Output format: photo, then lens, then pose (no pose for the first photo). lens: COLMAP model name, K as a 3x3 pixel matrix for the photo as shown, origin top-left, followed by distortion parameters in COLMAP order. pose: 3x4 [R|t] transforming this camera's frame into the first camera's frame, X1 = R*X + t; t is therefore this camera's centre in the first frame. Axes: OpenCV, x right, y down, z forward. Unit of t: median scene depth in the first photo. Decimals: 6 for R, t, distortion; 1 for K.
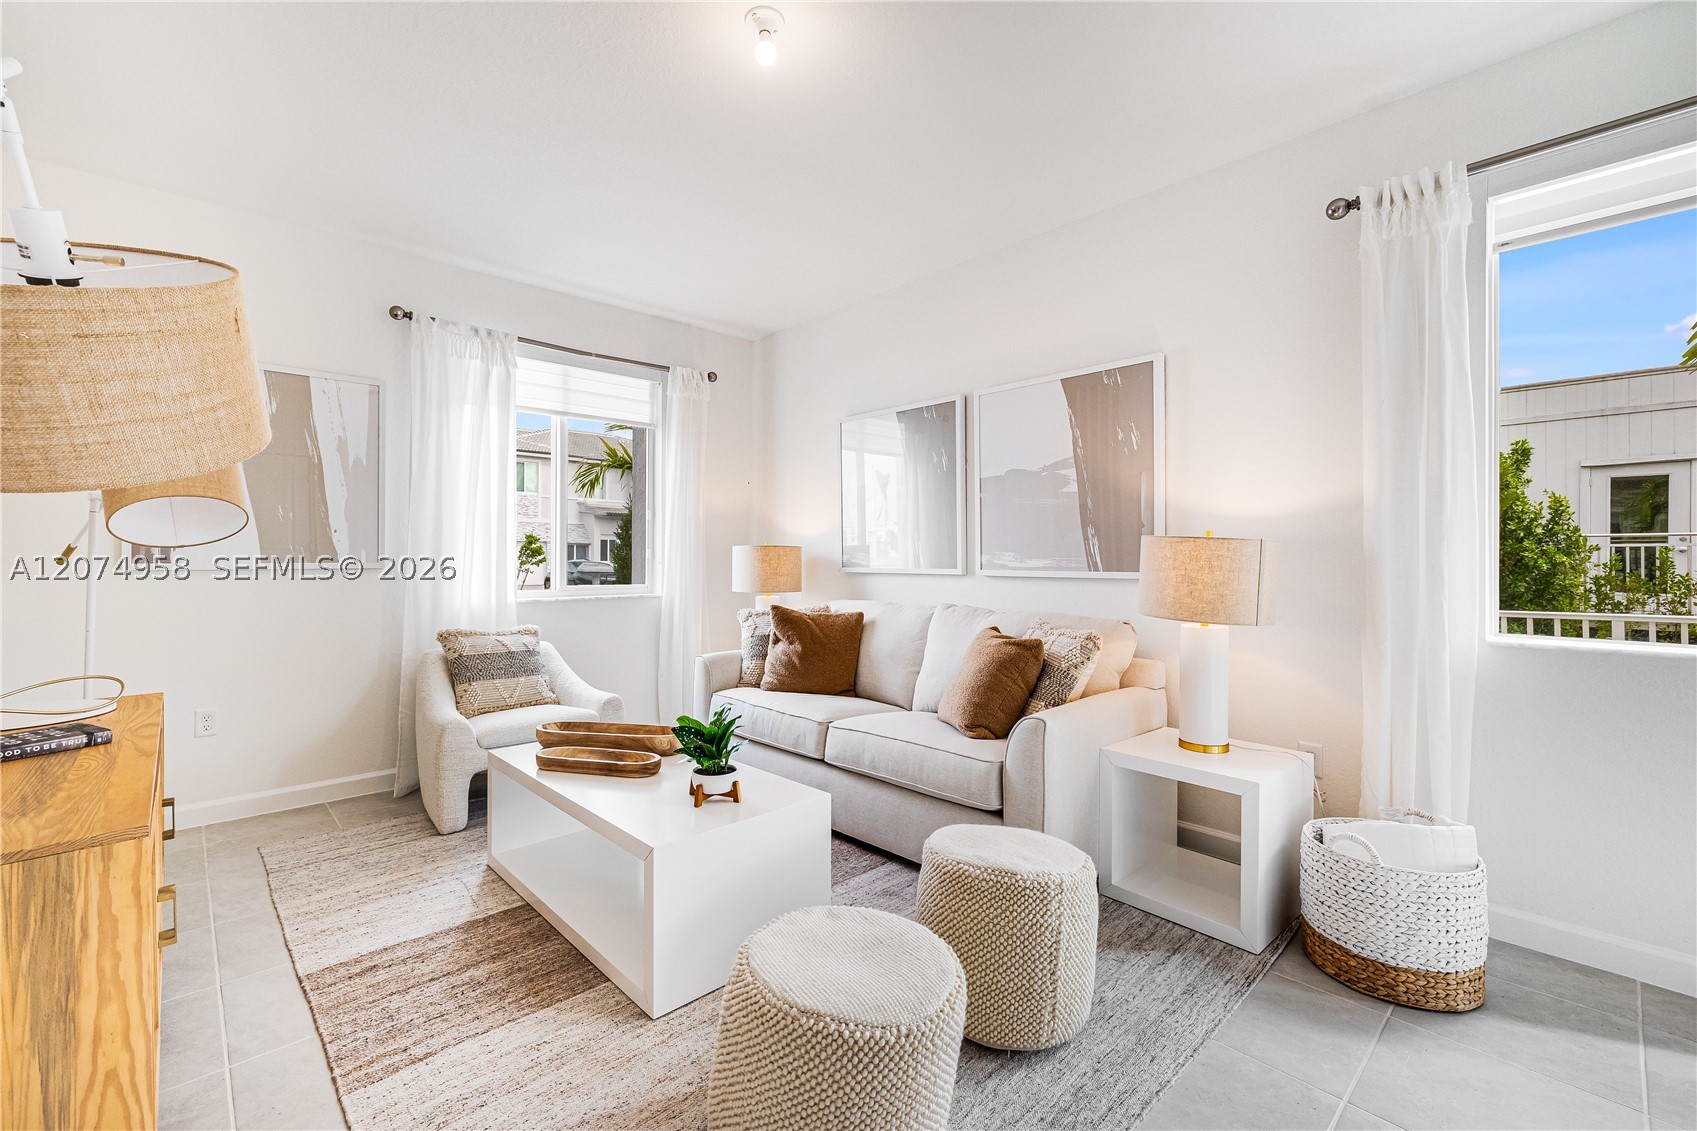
lens RADIAL K [[705.1, 0, 841.3], [0, 705.1, 557.7], [0, 0, 1]] dist [0.000116, 0.000152]
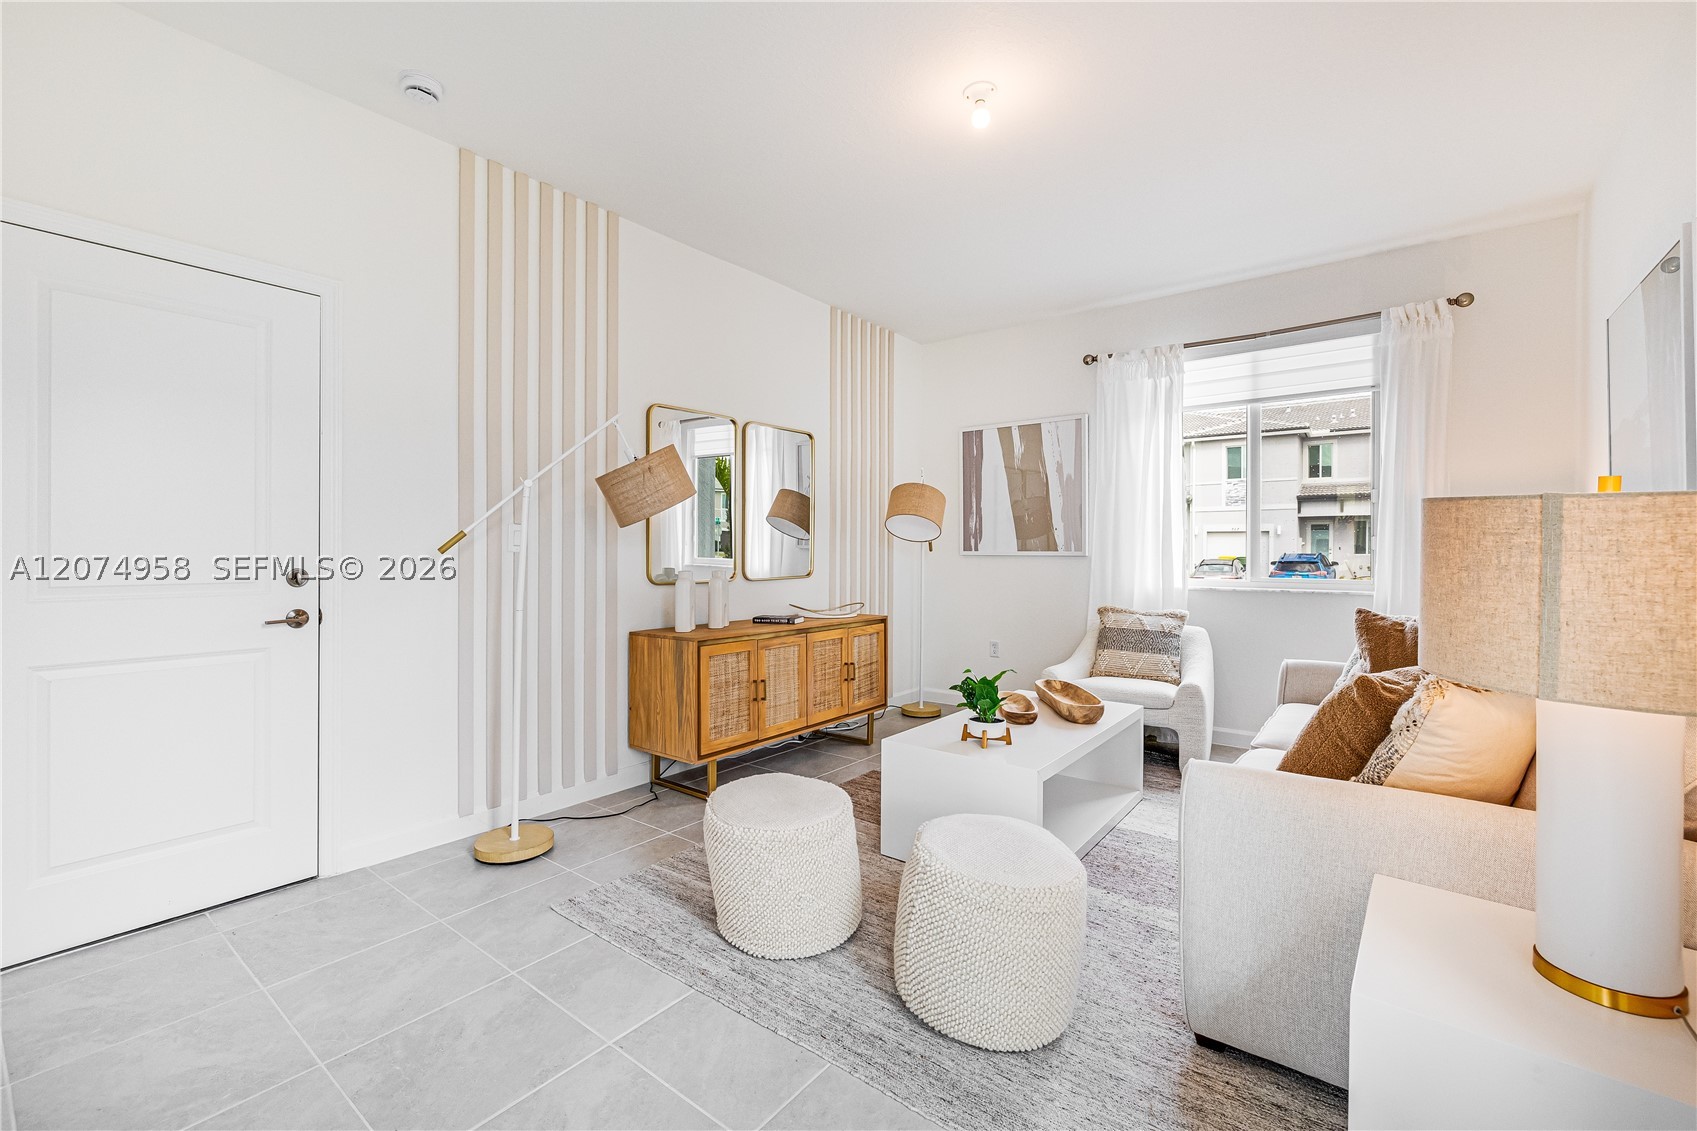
lens RADIAL K [[705.1, 0, 841.3], [0, 705.1, 557.7], [0, 0, 1]] dist [0.000116, 0.000152]
pose [[0.183299, 0.008746, -0.983018, 1.090025], [-0.002738, 0.999961, 0.008386, 0.016182], [0.983053, 0.001155, 0.183316, 0.600609]]
